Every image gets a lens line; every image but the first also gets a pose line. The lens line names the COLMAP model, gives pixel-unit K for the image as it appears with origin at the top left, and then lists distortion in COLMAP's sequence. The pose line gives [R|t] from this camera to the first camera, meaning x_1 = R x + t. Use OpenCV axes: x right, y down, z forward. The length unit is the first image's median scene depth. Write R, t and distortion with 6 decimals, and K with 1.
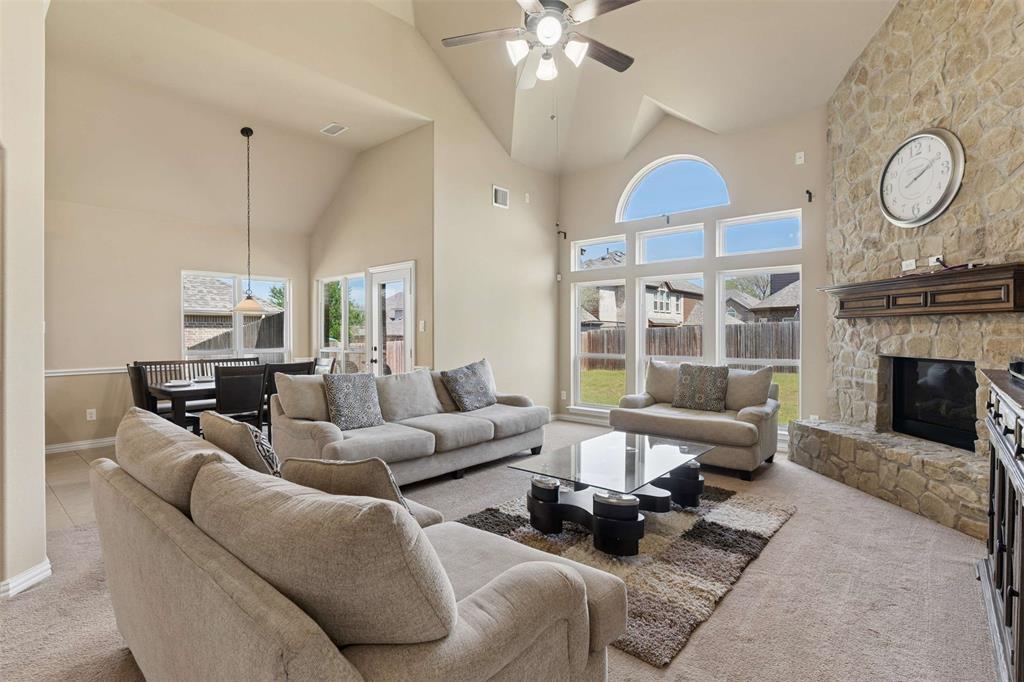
lens RADIAL K [[490.9, 0, 510.9], [0, 490.9, 336.5], [0, 0, 1]] dist [0.000370, -0.000509]
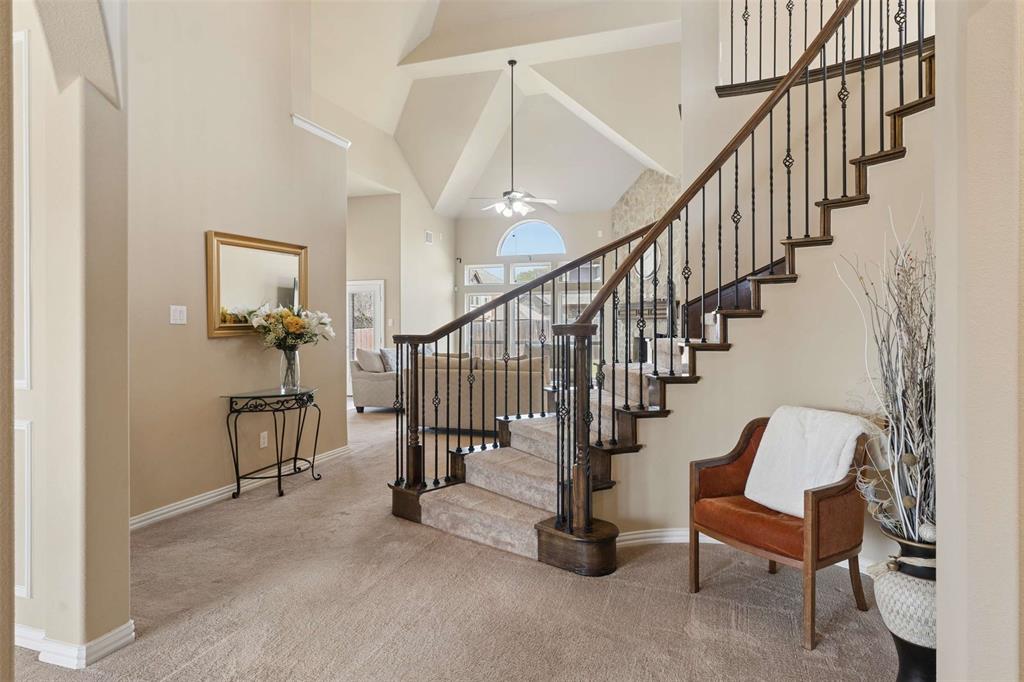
lens RADIAL K [[591.7, 0, 514.5], [0, 591.7, 328.0], [0, 0, 1]] dist [-0.000370, -0.000141]
pose [[0.915504, -0.002386, 0.402301, -0.607542], [0.005966, 0.999953, -0.007647, 0.013008], [-0.402264, 0.009401, 0.915476, -0.914992]]
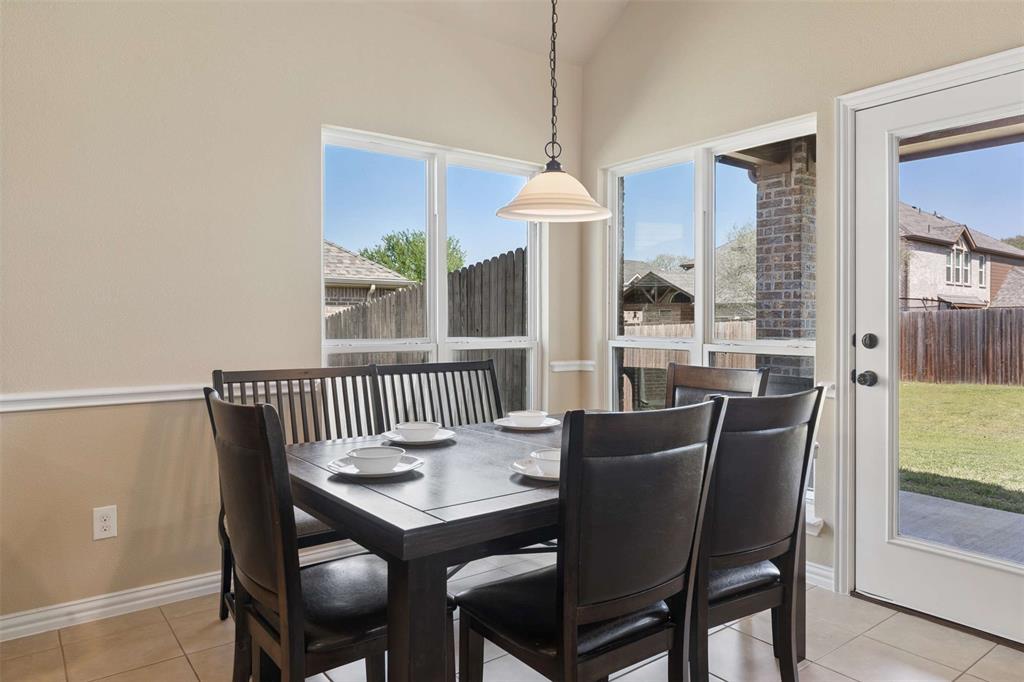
lens RADIAL K [[668.8, 0, 511.4], [0, 668.8, 332.0], [0, 0, 1]] dist [0.002663, -0.000510]
pose [[0.980613, 0.006170, -0.195856, -0.496095], [-0.004413, 0.999946, 0.009411, 0.018883], [0.195903, -0.008364, 0.980588, 0.611684]]
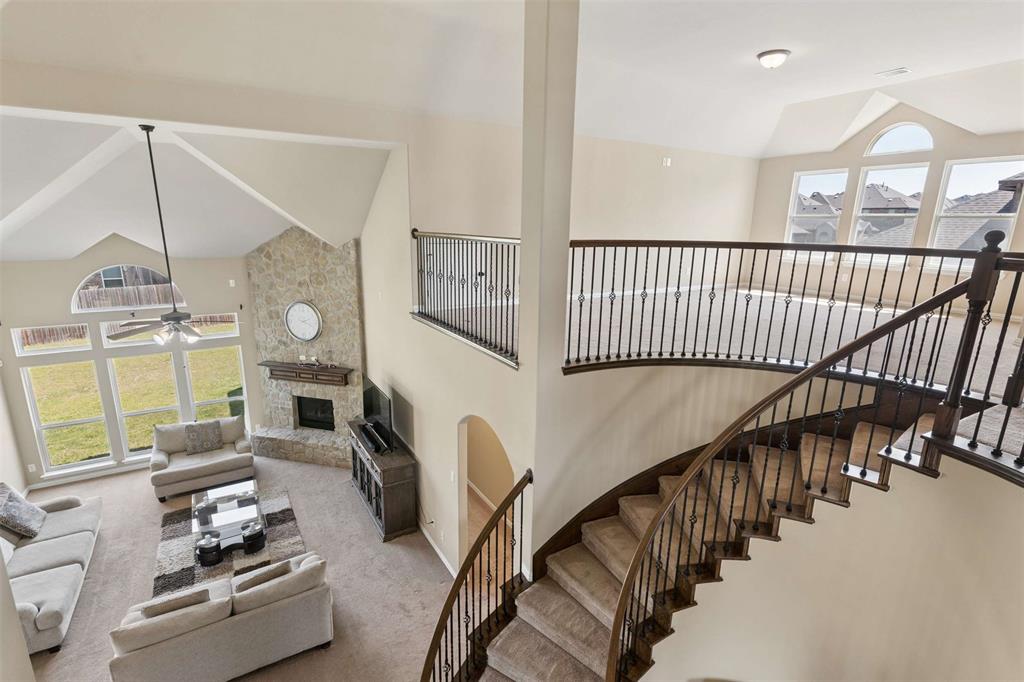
lens RADIAL K [[488.0, 0, 509.8], [0, 488.0, 342.4], [0, 0, 1]] dist [0.002662, 0.000246]
pose [[0.301313, -0.221226, 0.927507, -0.689912], [-0.006153, 0.972242, 0.233895, -0.546253], [-0.953505, -0.076183, 0.291588, -0.385897]]
